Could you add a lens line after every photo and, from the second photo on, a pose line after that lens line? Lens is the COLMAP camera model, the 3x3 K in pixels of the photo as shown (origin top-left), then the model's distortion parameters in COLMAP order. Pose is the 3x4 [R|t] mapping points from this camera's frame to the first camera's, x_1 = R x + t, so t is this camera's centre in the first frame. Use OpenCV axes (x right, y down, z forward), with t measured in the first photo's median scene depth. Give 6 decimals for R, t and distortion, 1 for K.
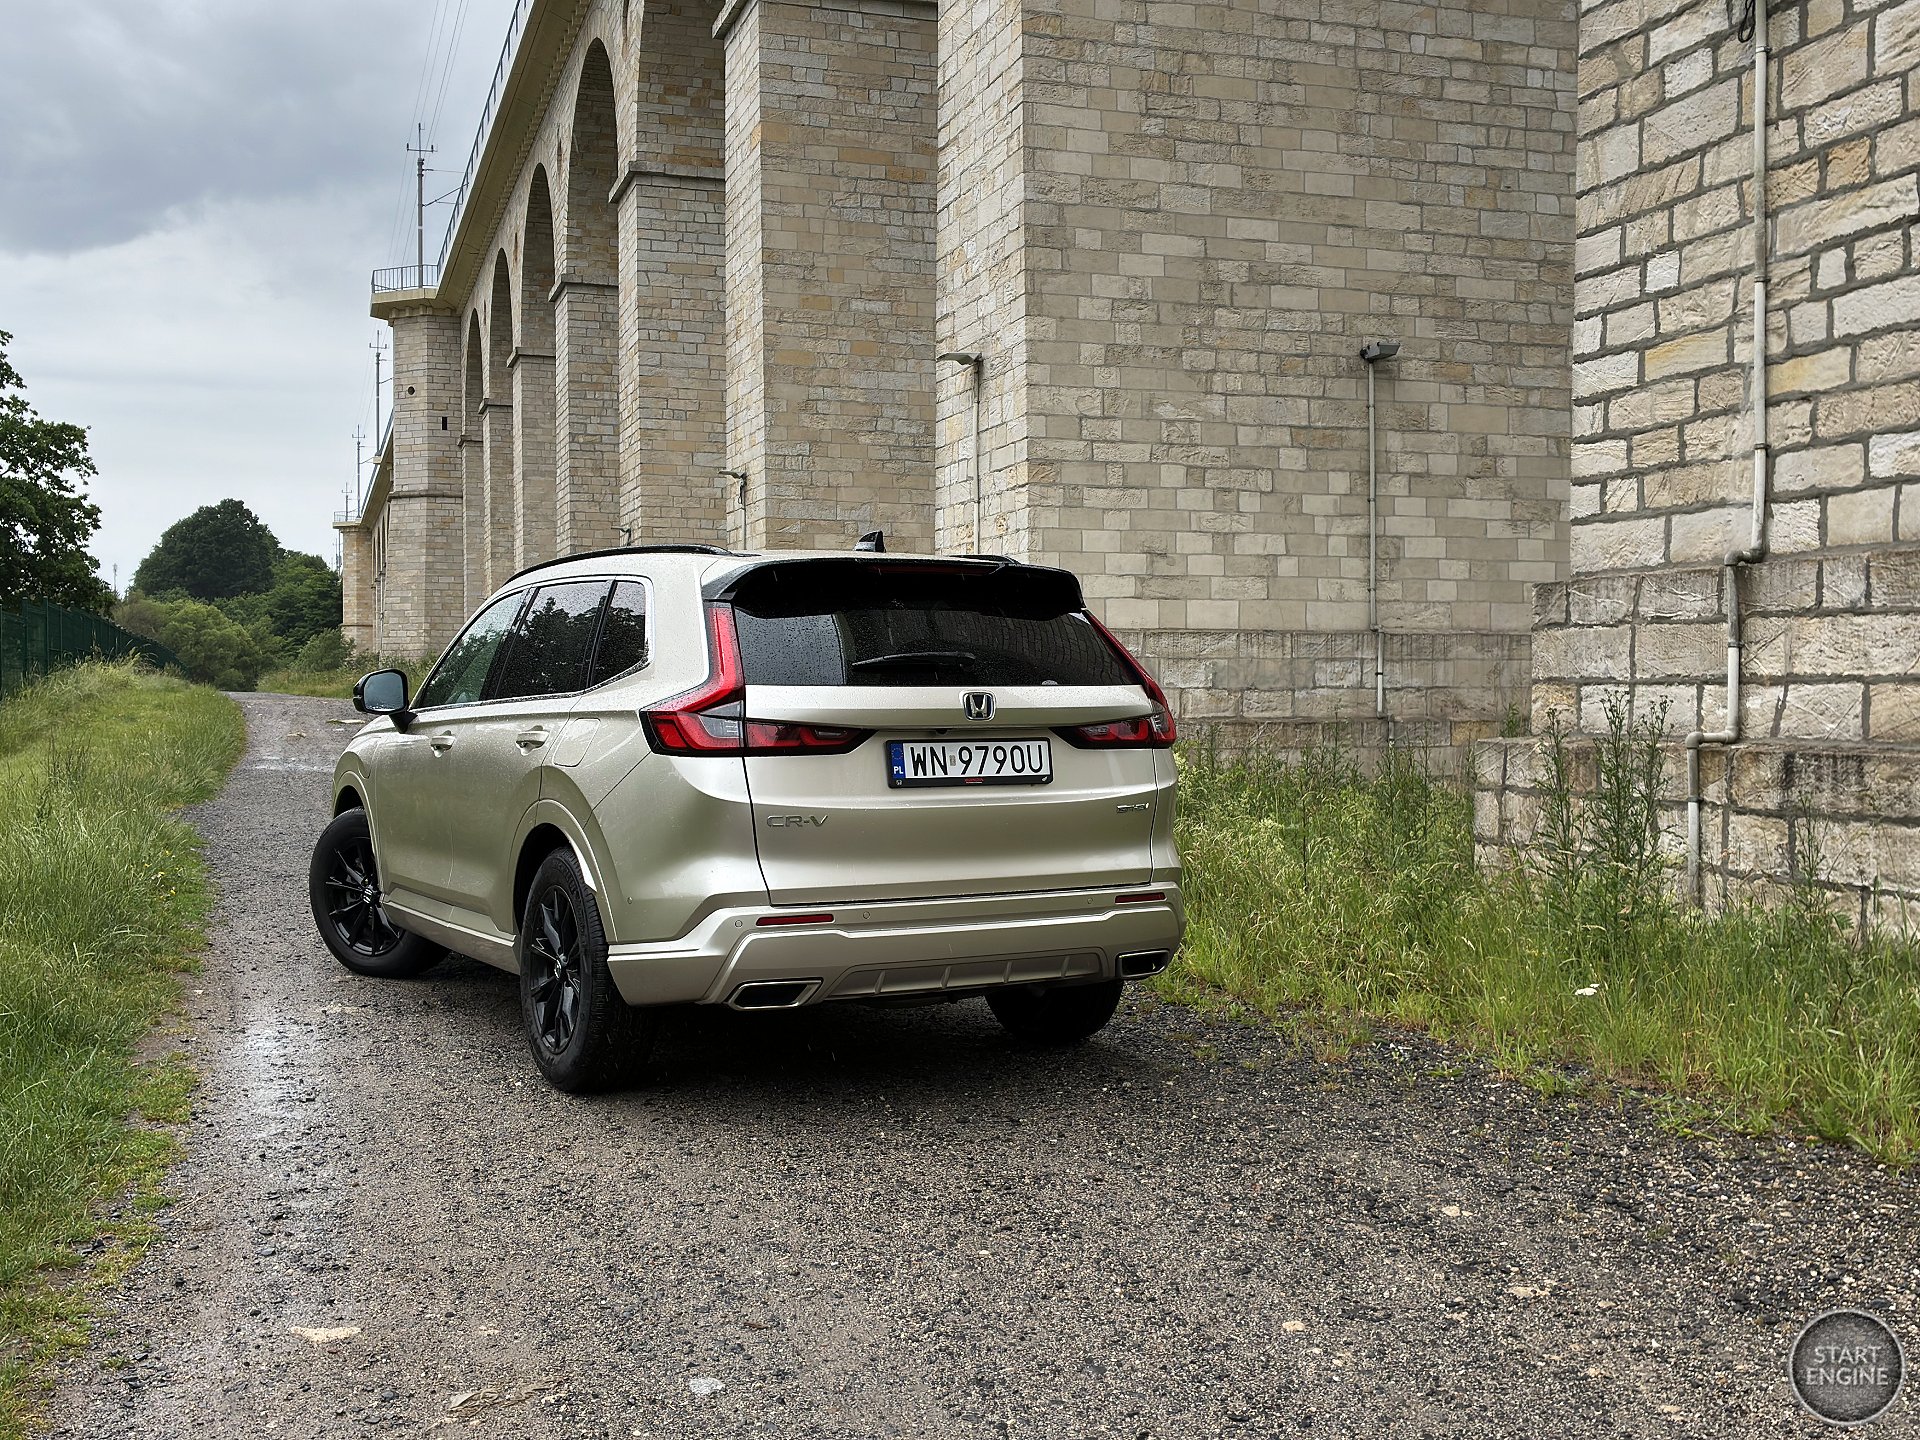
lens RADIAL K [[1968.2, 0, 963.0], [0, 1968.2, 727.1], [0, 0, 1]] dist [0.093071, 0.000000]
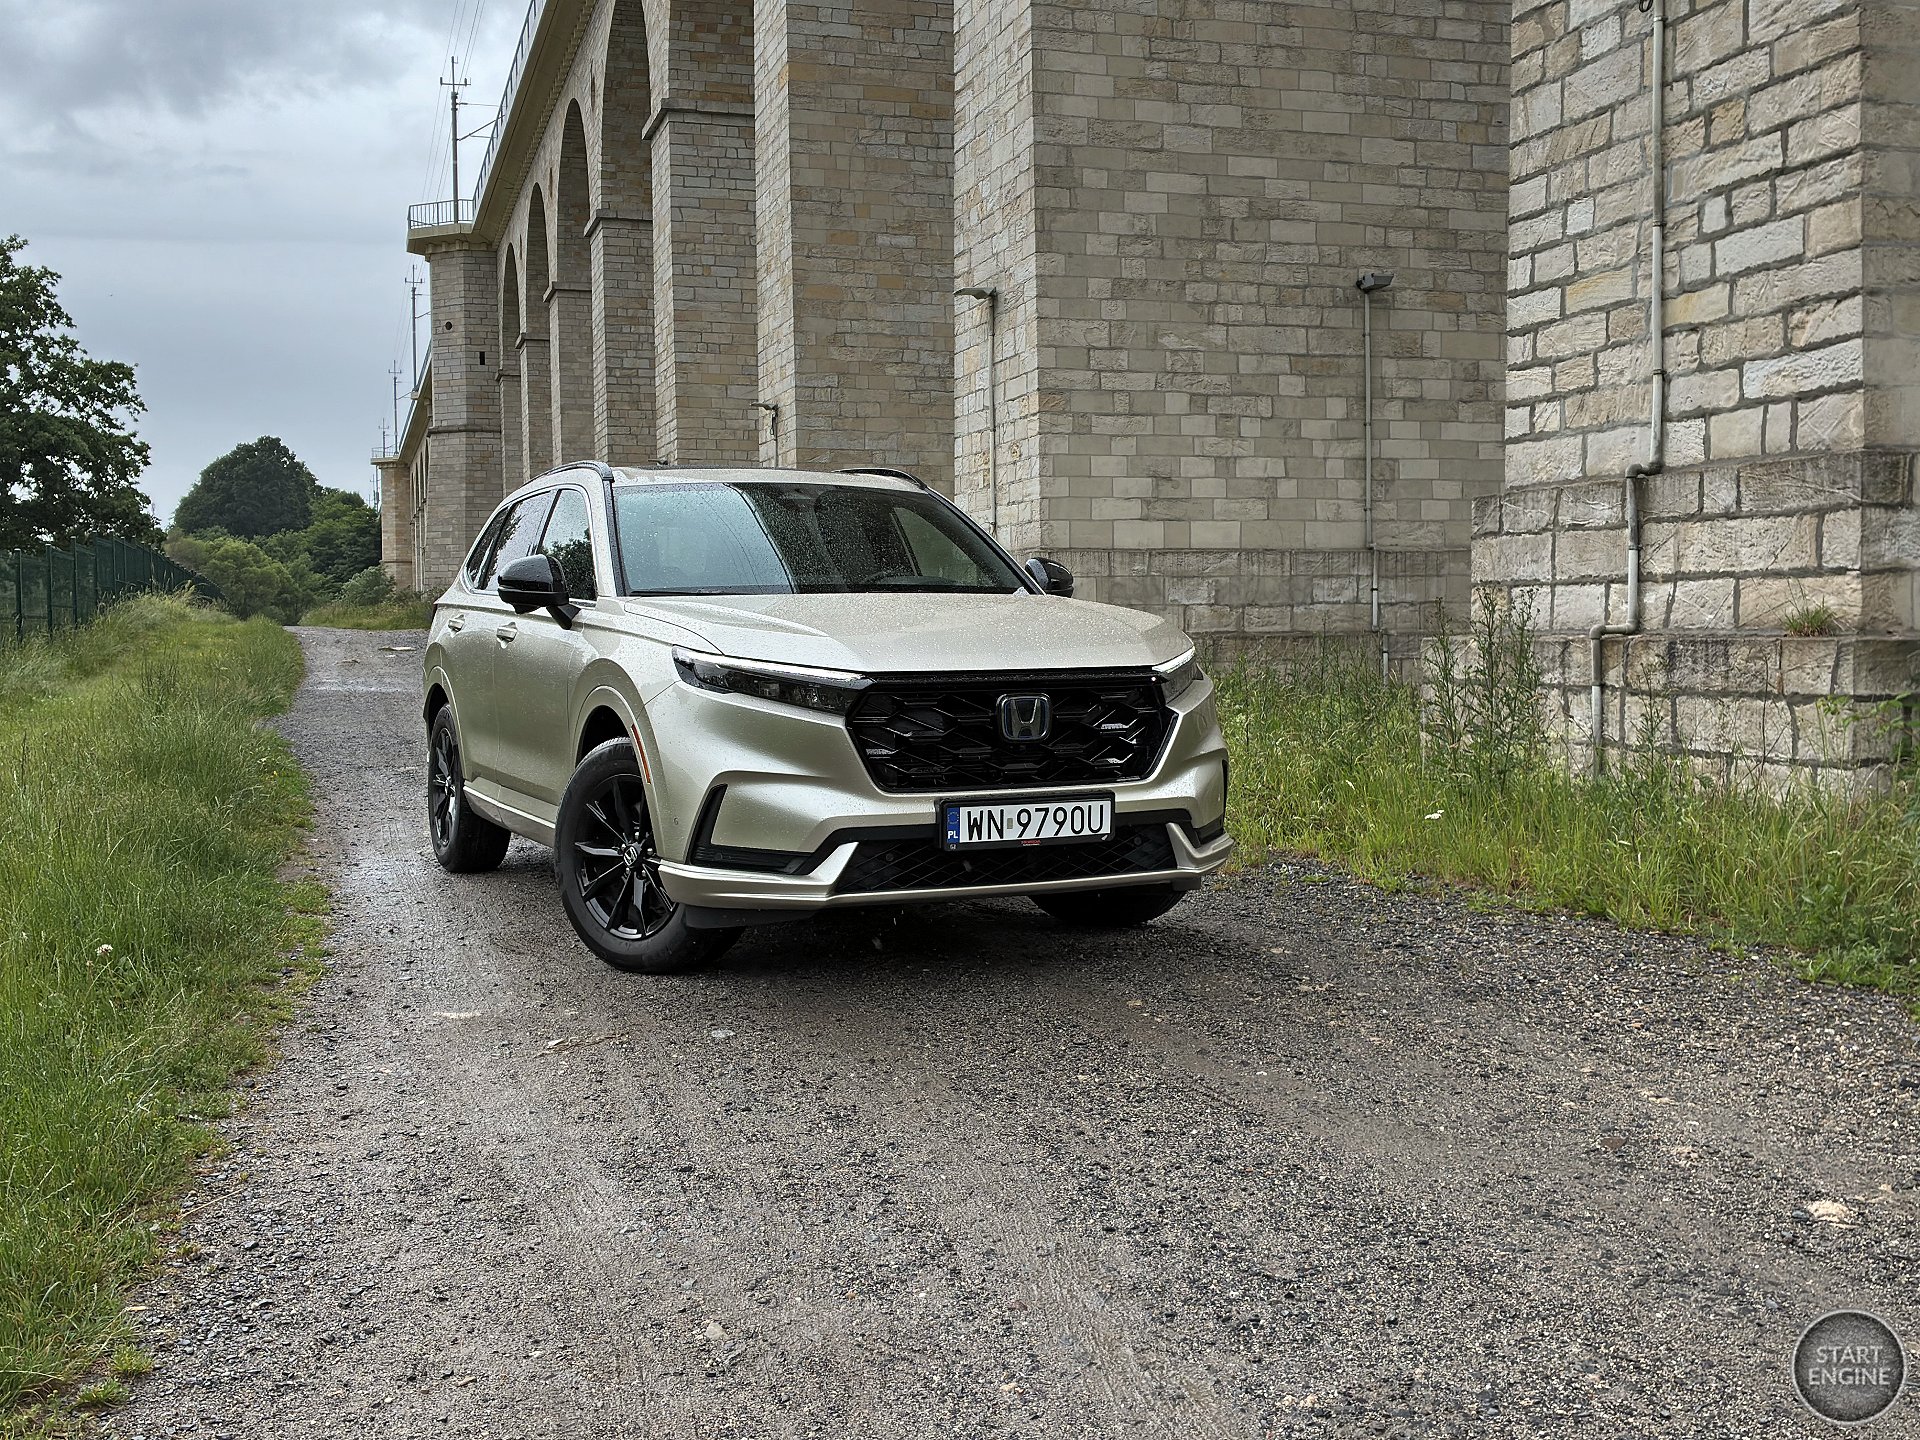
lens RADIAL K [[2002.1, 0, 960.5], [0, 2002.1, 715.1], [0, 0, 1]] dist [0.090640, 0.000000]
pose [[0.999711, -0.006485, -0.023164, 0.014112], [0.007092, 0.999632, 0.026196, 0.010388], [0.022985, -0.026353, 0.999388, -0.080099]]
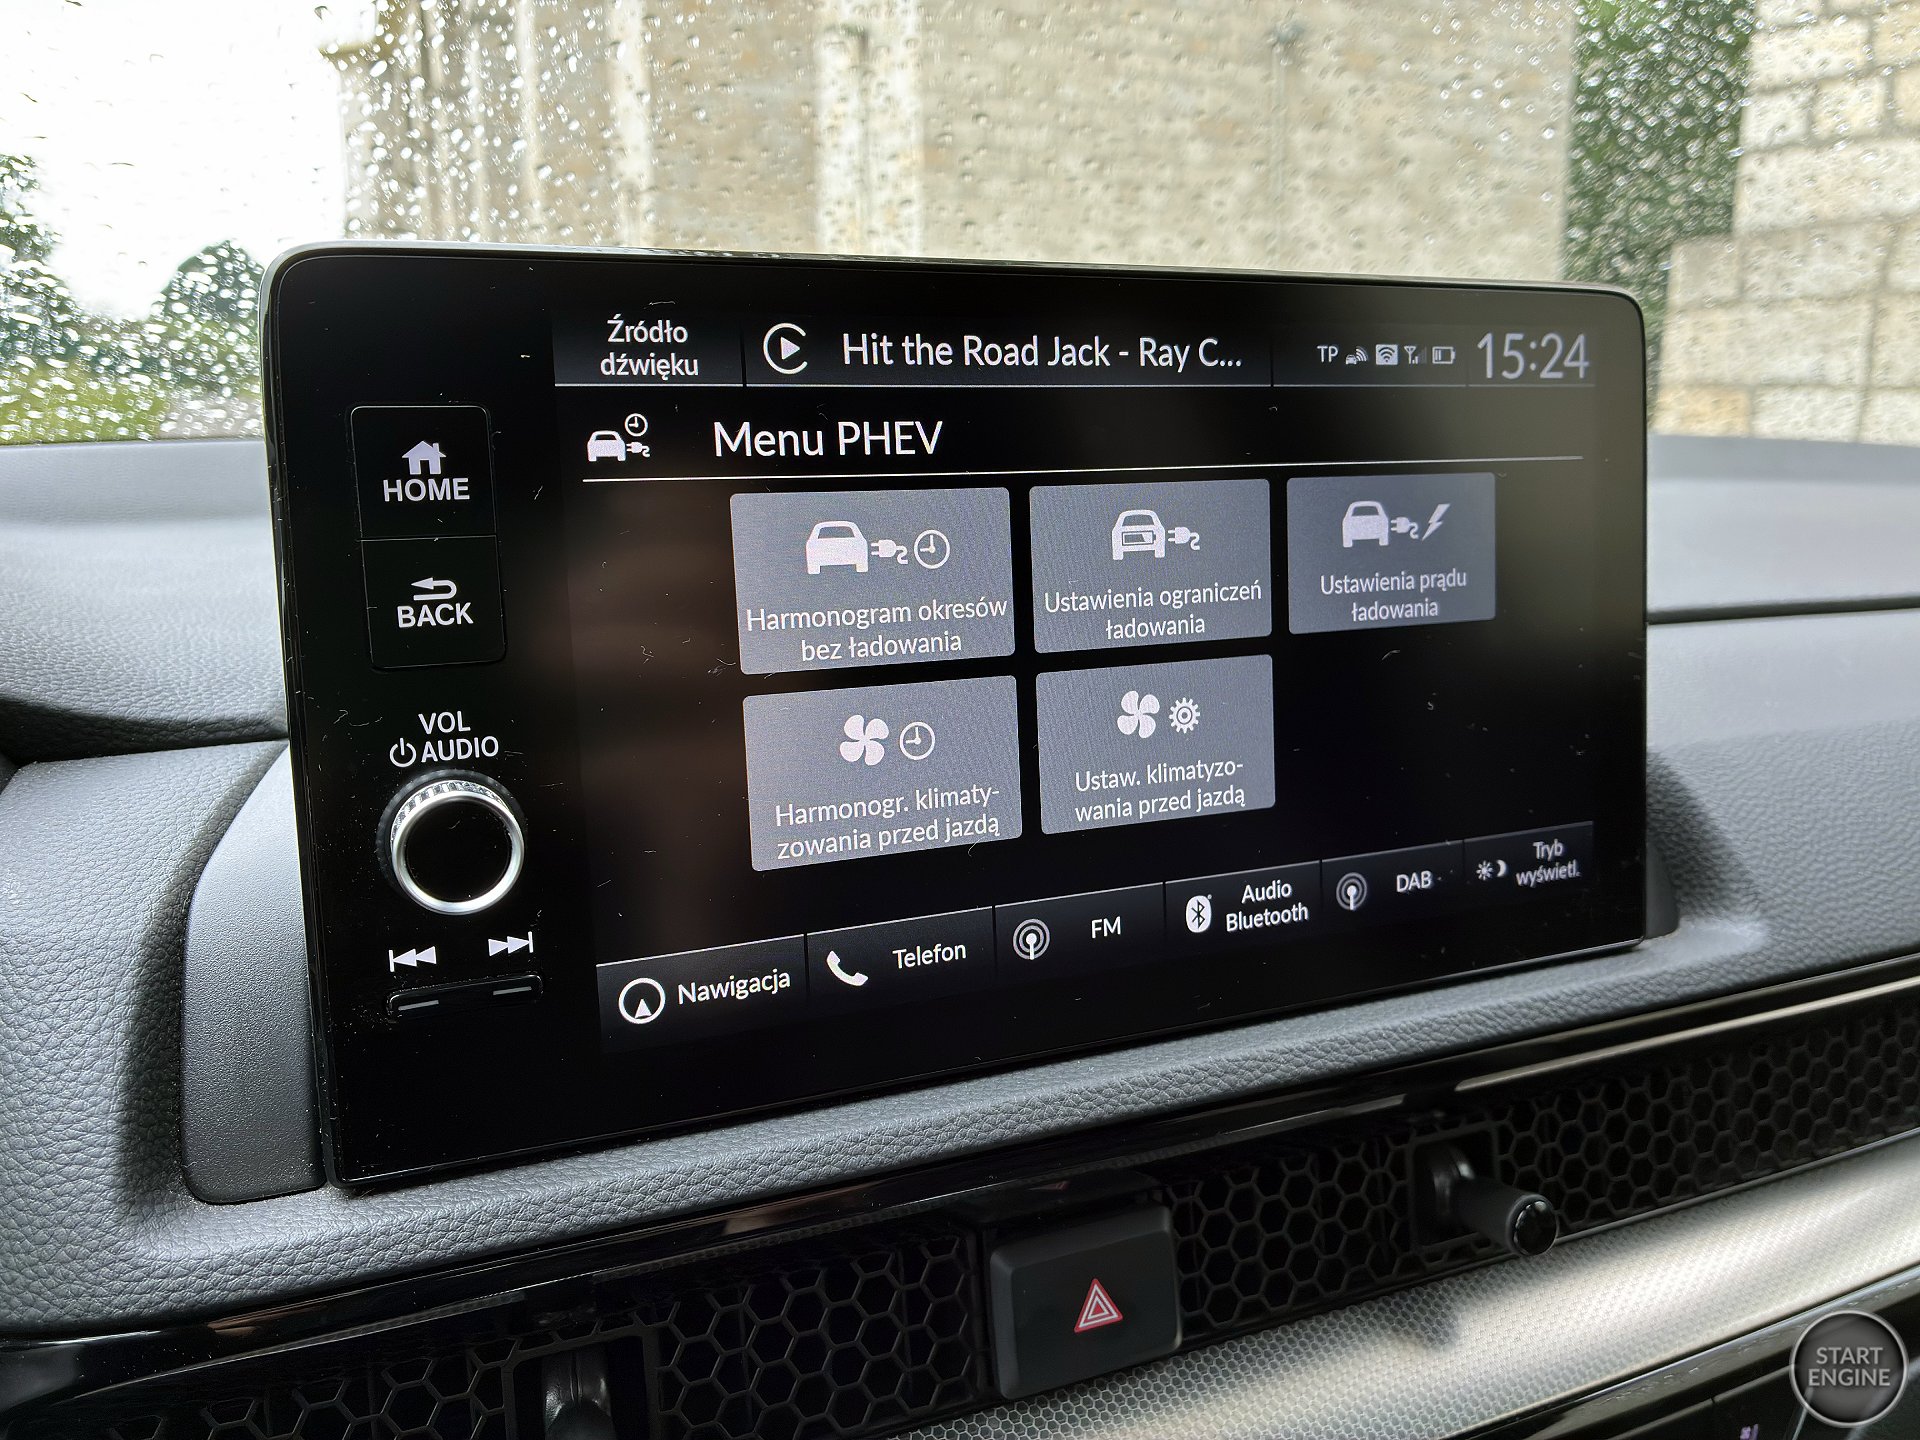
lens RADIAL K [[1472.9, 0, 953.8], [0, 1472.9, 710.8], [0, 0, 1]] dist [0.002399, -0.018278]
pose [[0.996774, -0.010572, 0.079565, -0.008523], [-0.004471, 0.982436, 0.186547, -0.003192], [-0.080139, -0.186301, 0.979219, 0.267900]]
